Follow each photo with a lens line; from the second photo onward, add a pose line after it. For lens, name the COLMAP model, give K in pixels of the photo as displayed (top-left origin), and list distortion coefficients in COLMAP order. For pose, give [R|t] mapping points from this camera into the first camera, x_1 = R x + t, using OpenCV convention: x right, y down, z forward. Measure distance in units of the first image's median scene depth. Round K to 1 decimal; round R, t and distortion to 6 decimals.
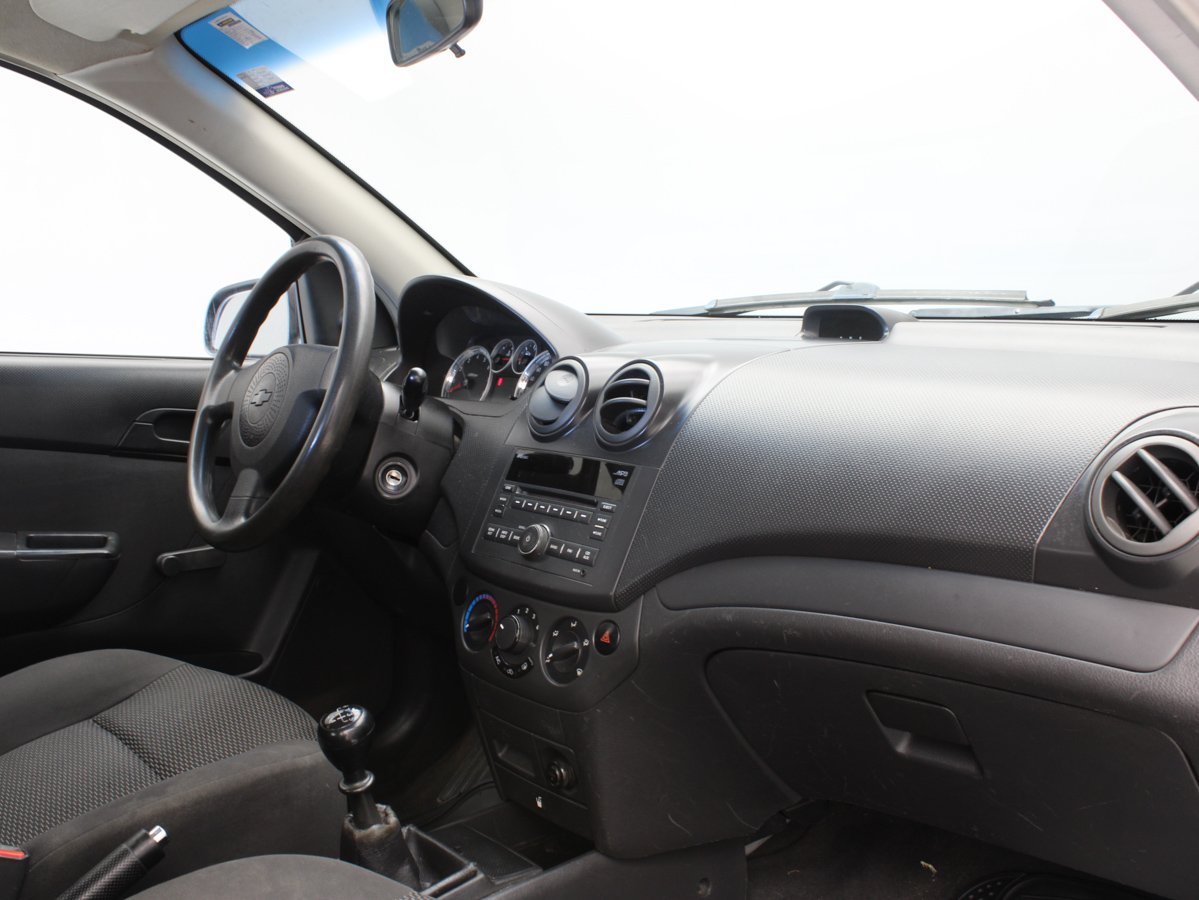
lens RADIAL K [[1238.1, 0, 599.5], [0, 1238.1, 450.0], [0, 0, 1]] dist [-0.150160, 0.150540]
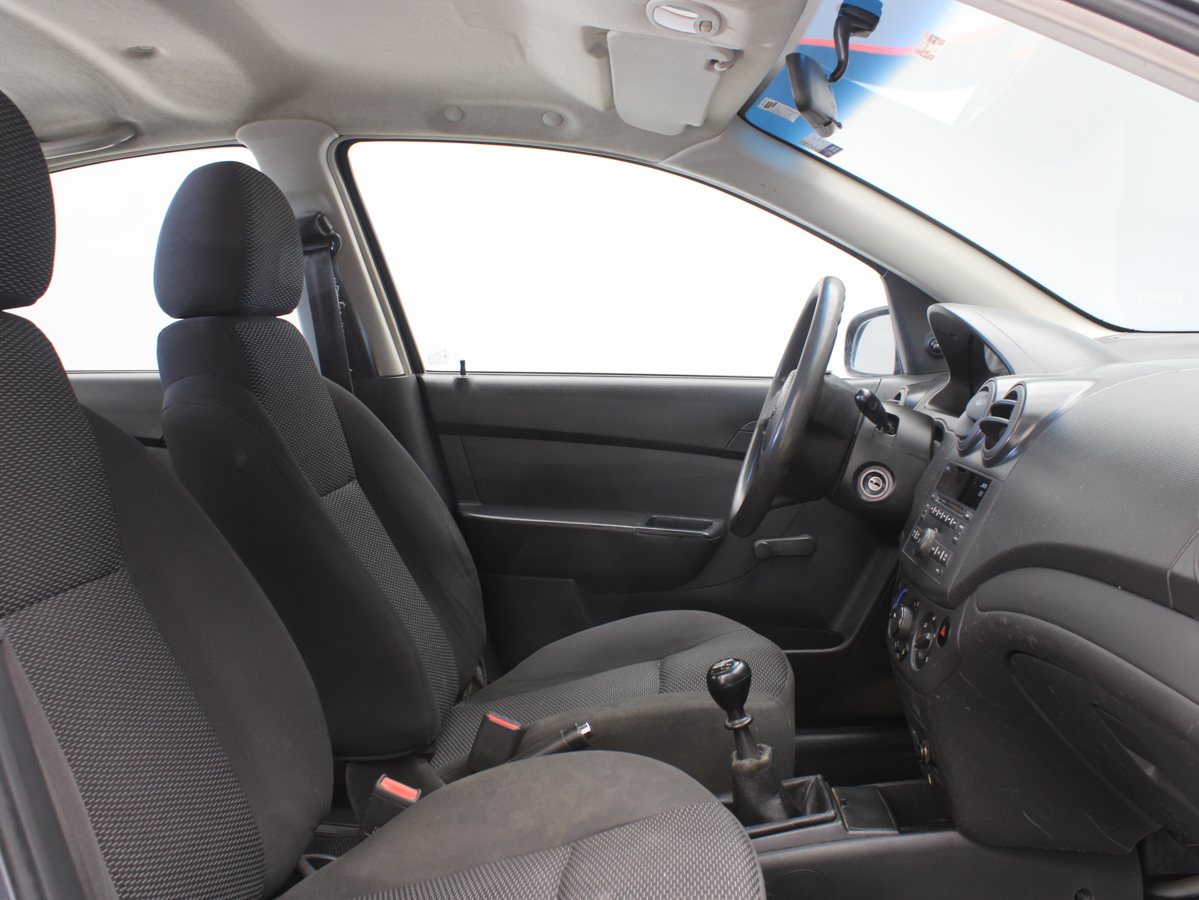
lens RADIAL K [[1238.1, 0, 599.5], [0, 1238.1, 450.0], [0, 0, 1]] dist [-0.150160, 0.150540]
pose [[0.741523, 0.031953, -0.670166, 0.446272], [-0.040305, 0.999183, 0.003045, -0.002076], [0.669716, 0.024753, 0.742205, -0.027293]]
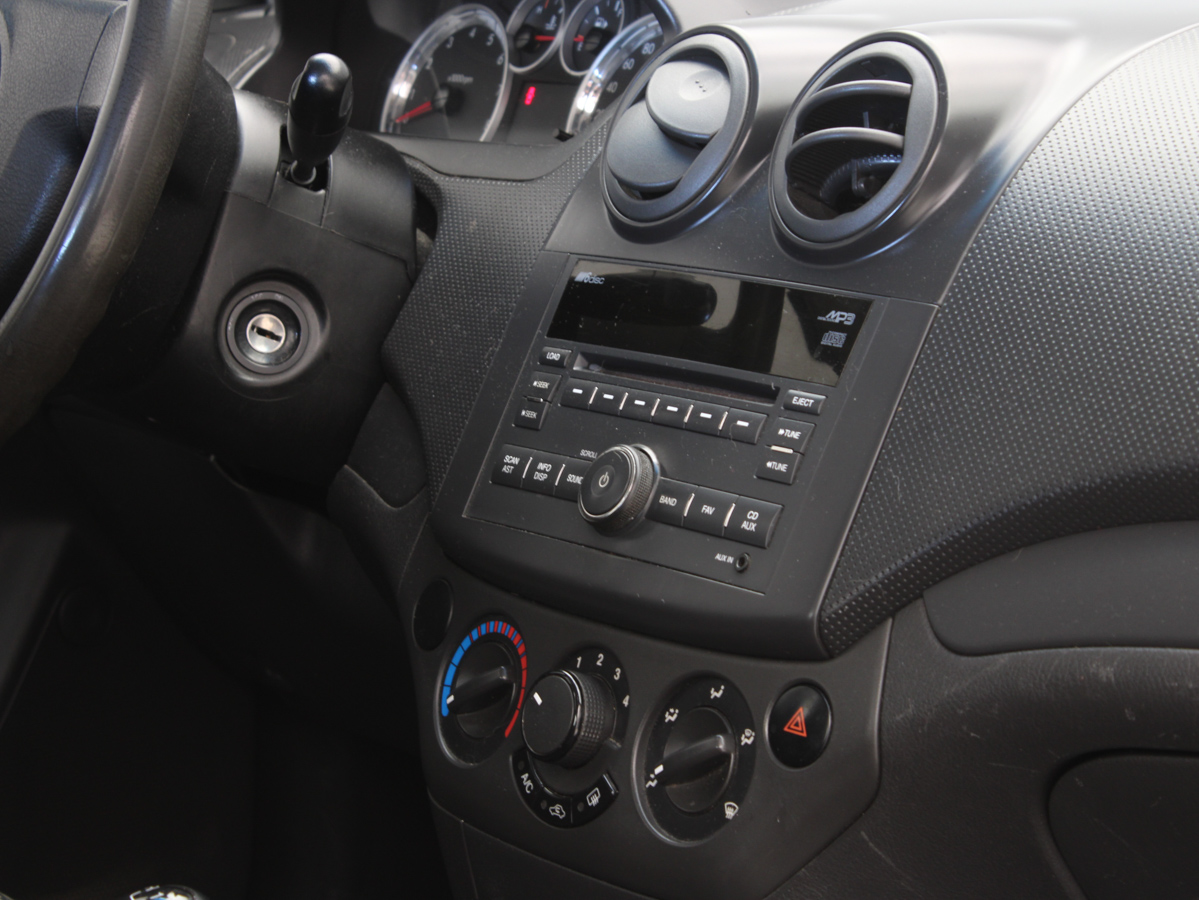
lens RADIAL K [[3237.1, 0, 599.5], [0, 3237.1, 450.0], [0, 0, 1]] dist [0.107800, -0.105269]
pose [[0.998619, 0.006552, -0.052130, -0.004121], [-0.004131, 0.998914, 0.046415, 0.012095], [0.052377, -0.046136, 0.997561, -0.047648]]
